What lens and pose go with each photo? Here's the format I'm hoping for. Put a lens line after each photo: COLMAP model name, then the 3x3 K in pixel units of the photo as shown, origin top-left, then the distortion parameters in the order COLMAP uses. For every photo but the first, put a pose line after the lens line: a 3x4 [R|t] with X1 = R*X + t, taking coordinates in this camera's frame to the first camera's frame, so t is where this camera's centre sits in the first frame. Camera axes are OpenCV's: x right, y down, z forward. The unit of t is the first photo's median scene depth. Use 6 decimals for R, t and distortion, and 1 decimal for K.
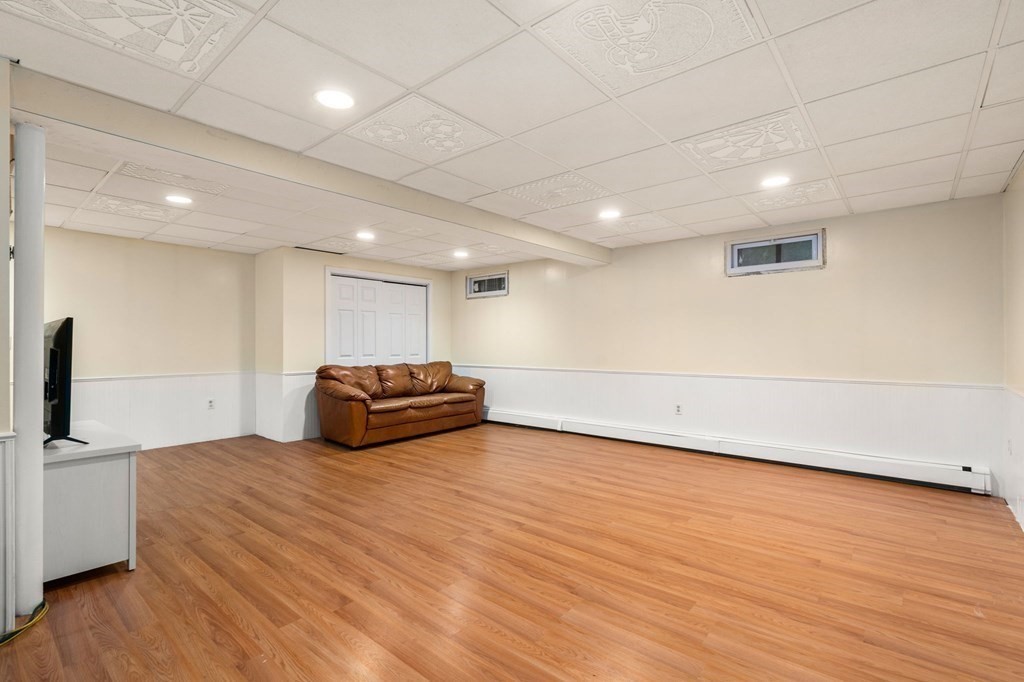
lens RADIAL K [[468.8, 0, 507.3], [0, 468.8, 342.9], [0, 0, 1]] dist [0.000229, 0.000522]
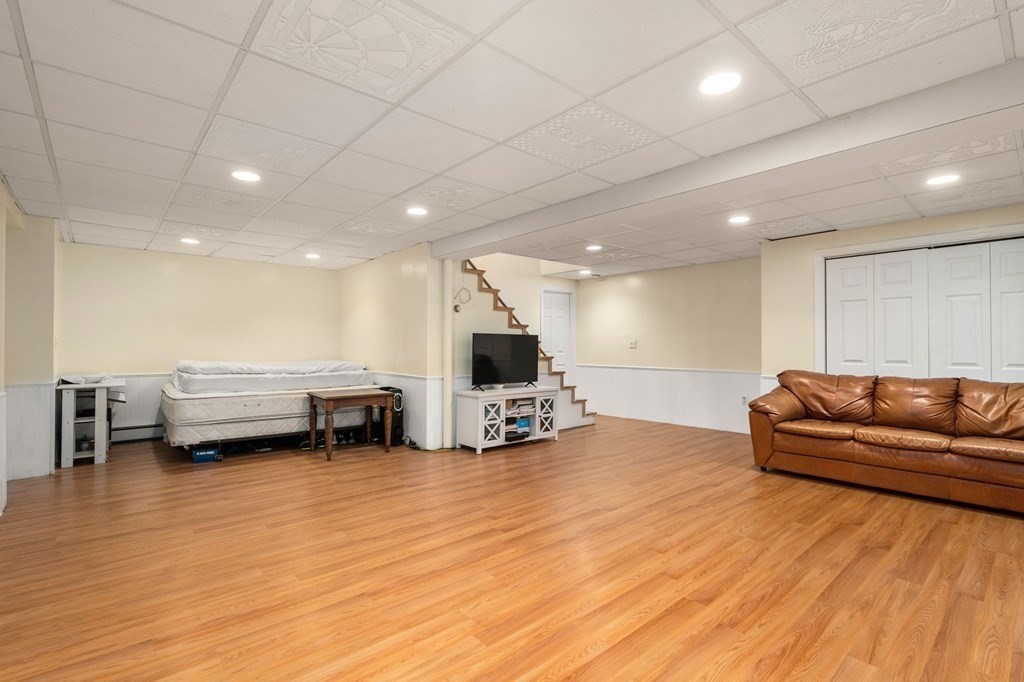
lens RADIAL K [[468.8, 0, 507.3], [0, 468.8, 342.9], [0, 0, 1]] dist [0.000229, 0.000522]
pose [[-0.135924, -0.003848, -0.990712, 0.995217], [0.002226, 0.999989, -0.004190, 0.001643], [0.990717, -0.002775, -0.135914, 1.139306]]
